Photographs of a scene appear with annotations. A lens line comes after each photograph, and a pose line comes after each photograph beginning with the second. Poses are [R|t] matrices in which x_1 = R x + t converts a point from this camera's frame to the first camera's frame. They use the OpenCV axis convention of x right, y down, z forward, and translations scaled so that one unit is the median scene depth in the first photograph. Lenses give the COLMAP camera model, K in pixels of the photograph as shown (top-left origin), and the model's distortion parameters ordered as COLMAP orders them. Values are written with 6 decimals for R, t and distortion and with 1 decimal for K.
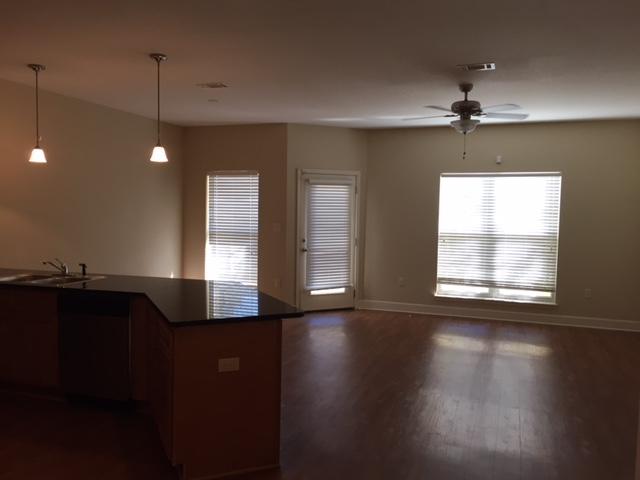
lens RADIAL K [[546.2, 0, 321.3], [0, 546.2, 244.2], [0, 0, 1]] dist [0.029460, -0.039560]
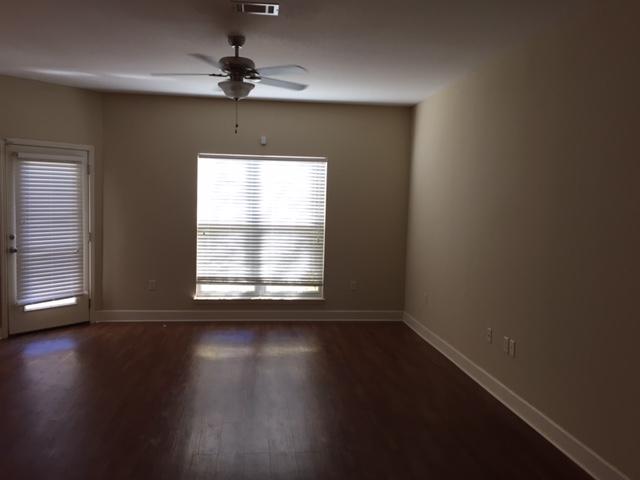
lens RADIAL K [[546.2, 0, 324.7], [0, 546.2, 241.5], [0, 0, 1]] dist [0.029460, -0.039560]
pose [[0.894538, -0.026876, 0.446183, 0.014290], [0.017373, 0.999527, 0.025376, -0.012336], [-0.446653, -0.014948, 0.894582, 0.162714]]
